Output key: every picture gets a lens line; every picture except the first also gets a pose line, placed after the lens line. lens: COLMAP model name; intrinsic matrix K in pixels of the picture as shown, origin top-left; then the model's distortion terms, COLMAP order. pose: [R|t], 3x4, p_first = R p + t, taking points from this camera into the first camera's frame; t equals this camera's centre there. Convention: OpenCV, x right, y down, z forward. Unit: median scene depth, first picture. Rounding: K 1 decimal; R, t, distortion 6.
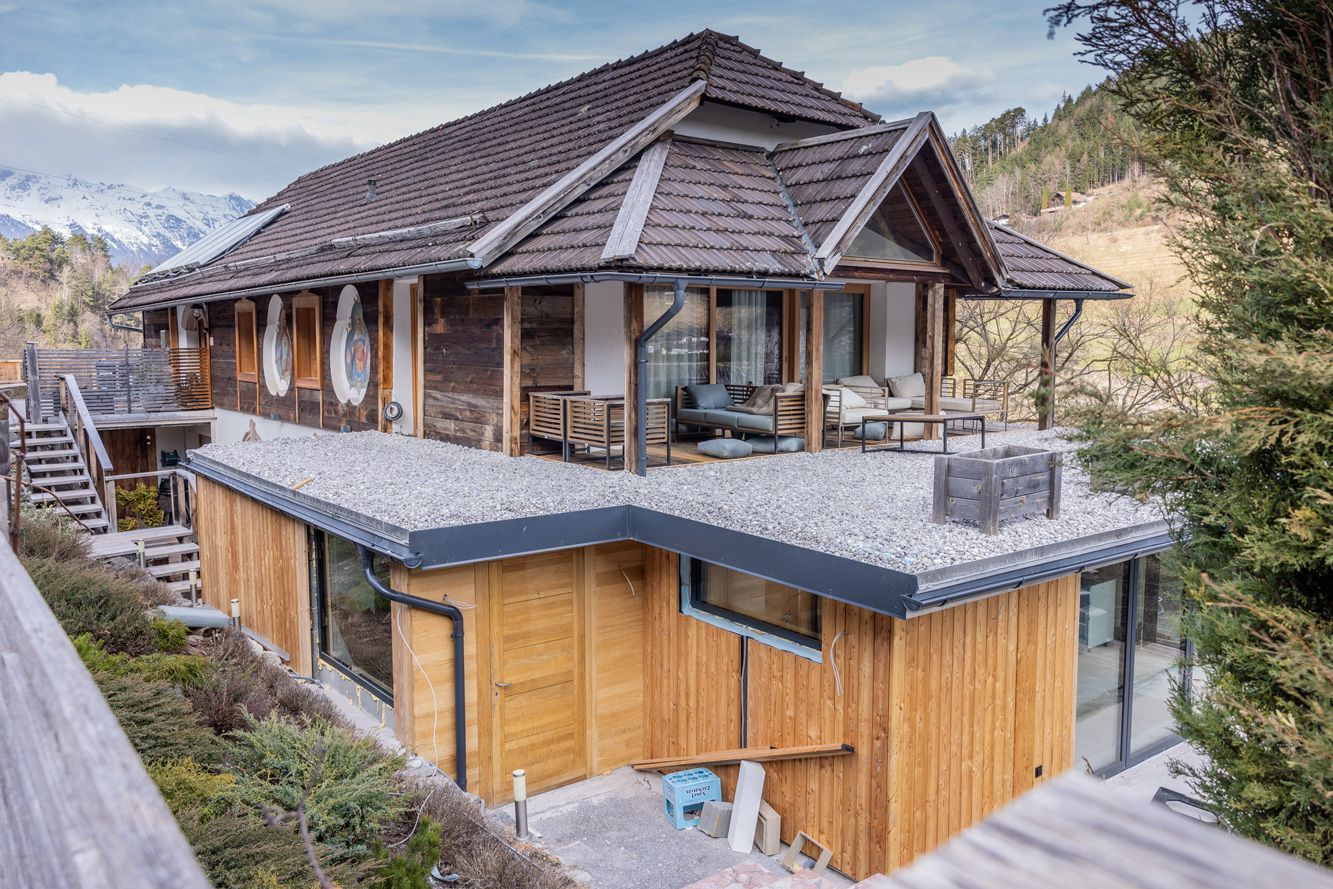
lens RADIAL K [[989.6, 0, 668.2], [0, 989.6, 434.9], [0, 0, 1]] dist [-0.001245, -0.000420]
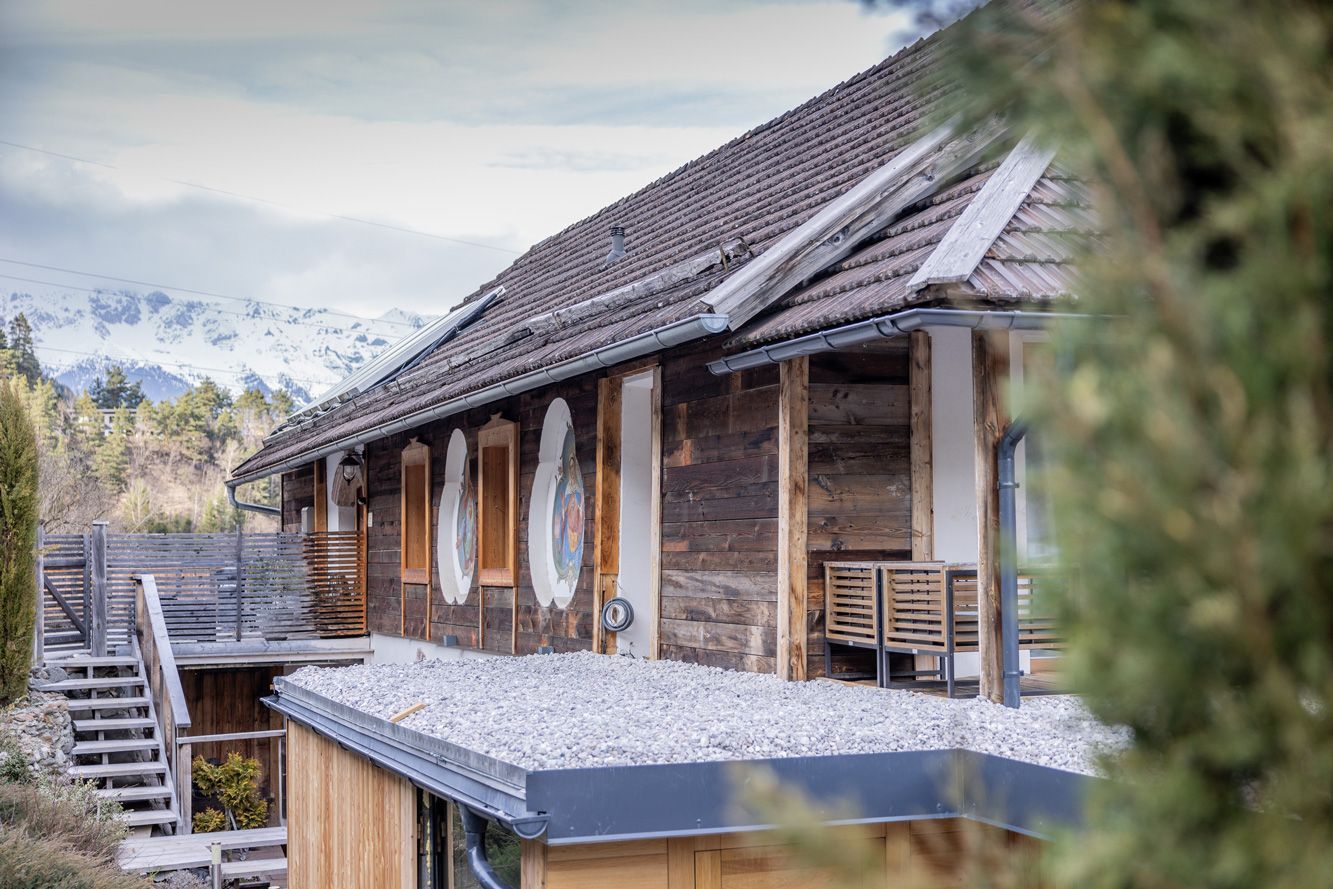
lens RADIAL K [[1868.1, 0, 666.5], [0, 1868.1, 444.5], [0, 0, 1]] dist [0.015045, 0.013352]
pose [[0.950319, -0.030956, -0.309734, 0.088144], [-0.017359, 0.988224, -0.152029, 0.046731], [0.310793, 0.149852, 0.938591, 0.011328]]
